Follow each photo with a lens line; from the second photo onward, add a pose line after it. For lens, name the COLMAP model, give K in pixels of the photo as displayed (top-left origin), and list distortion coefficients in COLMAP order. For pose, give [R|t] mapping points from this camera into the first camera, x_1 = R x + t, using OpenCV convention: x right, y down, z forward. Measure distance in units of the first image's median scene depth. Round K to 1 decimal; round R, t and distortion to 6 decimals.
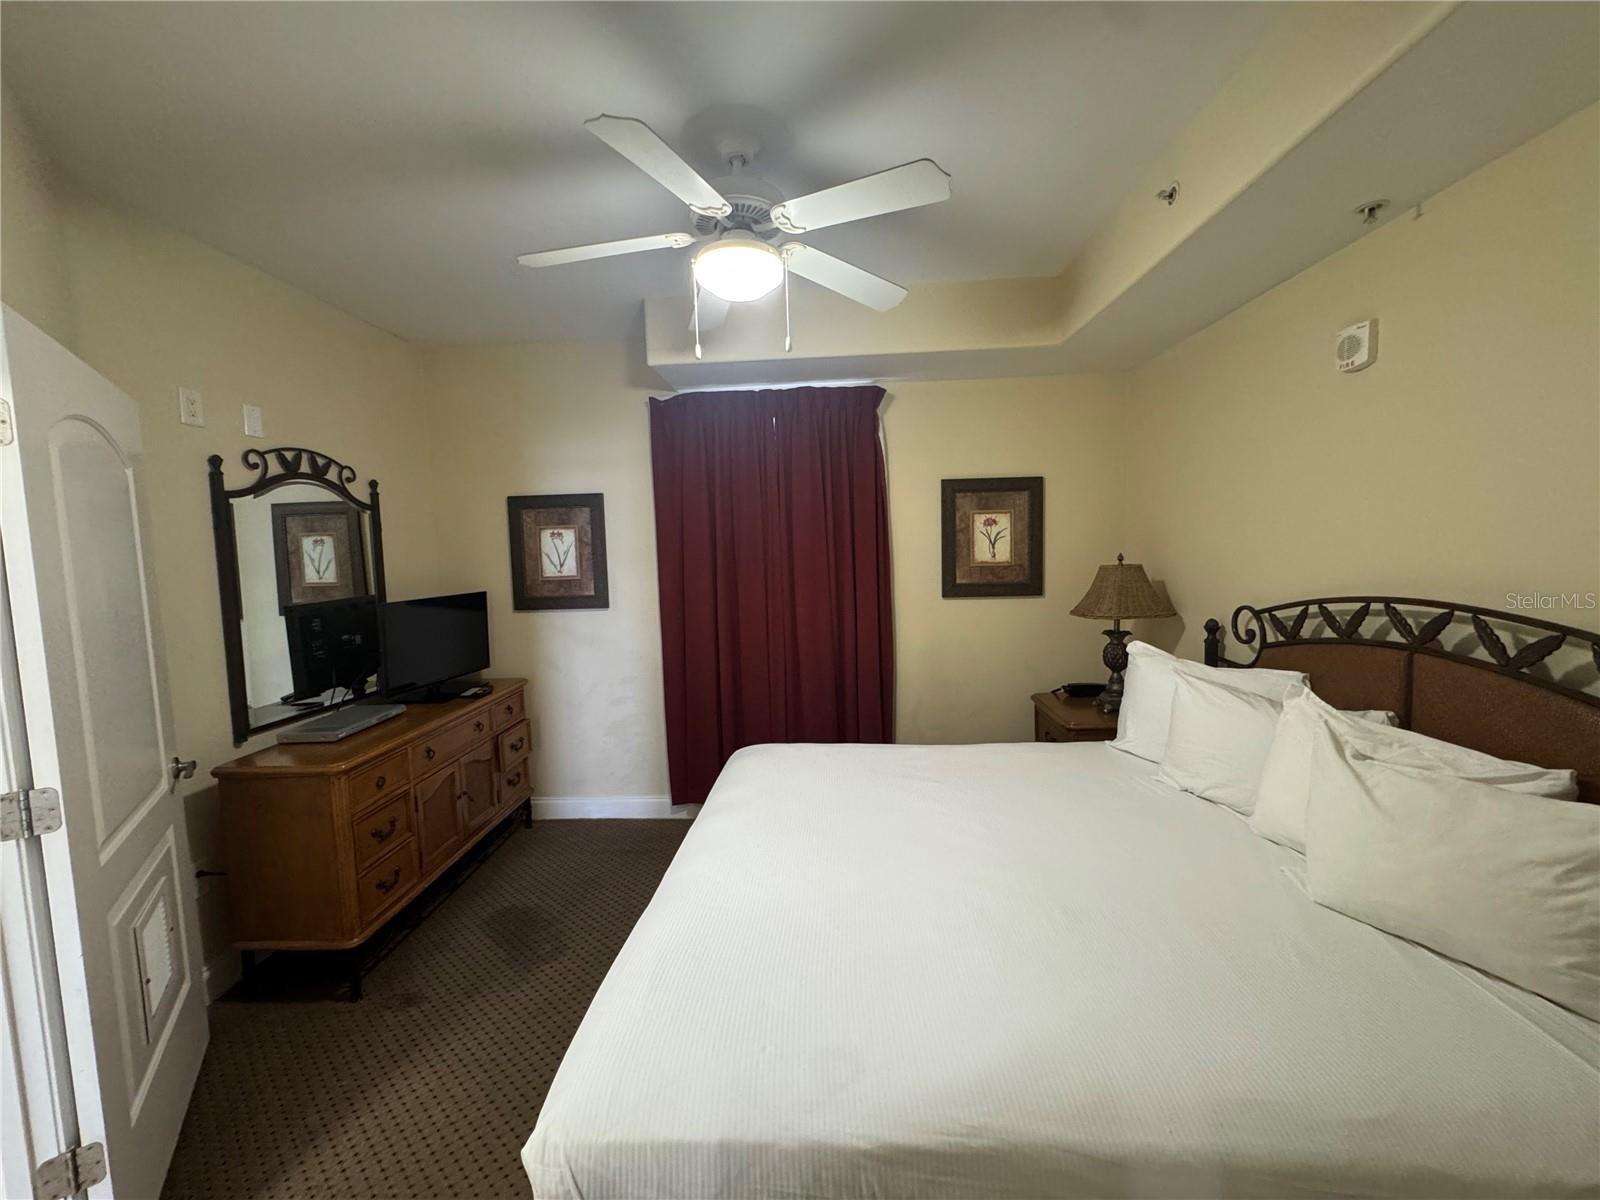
lens RADIAL K [[644.0, 0, 800.6], [0, 644.0, 595.2], [0, 0, 1]] dist [-0.002939, -0.000191]
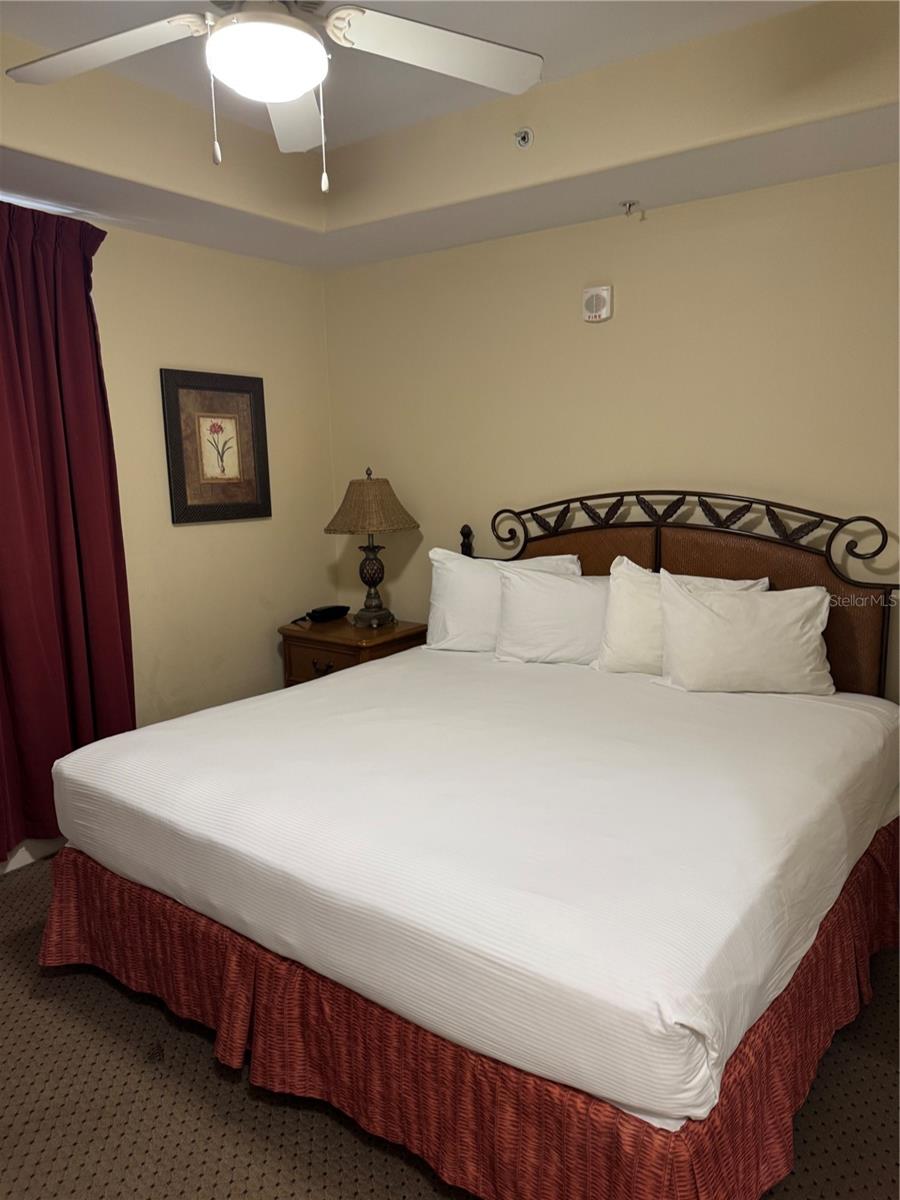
lens RADIAL K [[852.1, 0, 455.4], [0, 852.1, 604.6], [0, 0, 1]] dist [0.021792, -0.010235]
pose [[0.554852, -0.120768, 0.823137, -0.524076], [0.064059, 0.992672, 0.102462, 0.019082], [-0.829479, -0.004122, 0.558522, 0.161687]]
